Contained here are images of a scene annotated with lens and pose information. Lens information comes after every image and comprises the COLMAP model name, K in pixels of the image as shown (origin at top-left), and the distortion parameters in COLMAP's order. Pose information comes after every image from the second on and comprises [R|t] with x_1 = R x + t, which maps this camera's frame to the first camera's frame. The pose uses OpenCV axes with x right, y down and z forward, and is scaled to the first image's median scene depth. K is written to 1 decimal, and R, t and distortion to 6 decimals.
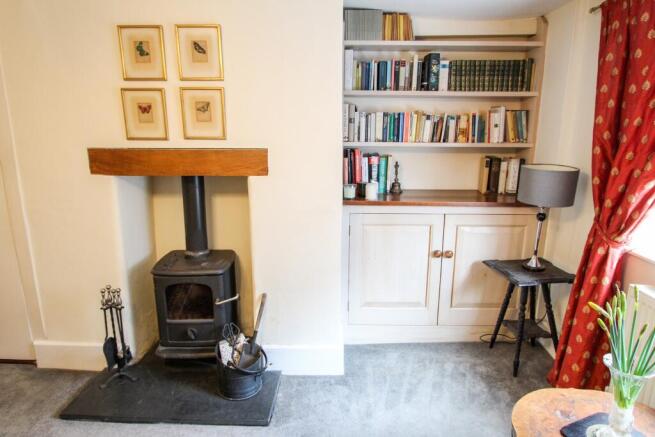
lens RADIAL K [[393.2, 0, 327.5], [0, 393.2, 218.5], [0, 0, 1]] dist [-0.007679, -0.001477]
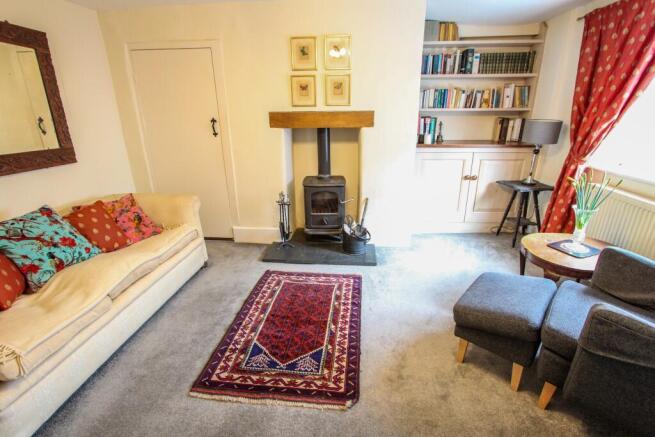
lens RADIAL K [[303.6, 0, 328.1], [0, 303.6, 217.1], [0, 0, 1]] dist [-0.014450, 0.000671]
pose [[0.998341, 0.003552, -0.057477, -0.253883], [0.003013, 0.993506, 0.113740, 0.120948], [0.057508, -0.113724, 0.991847, -0.339329]]
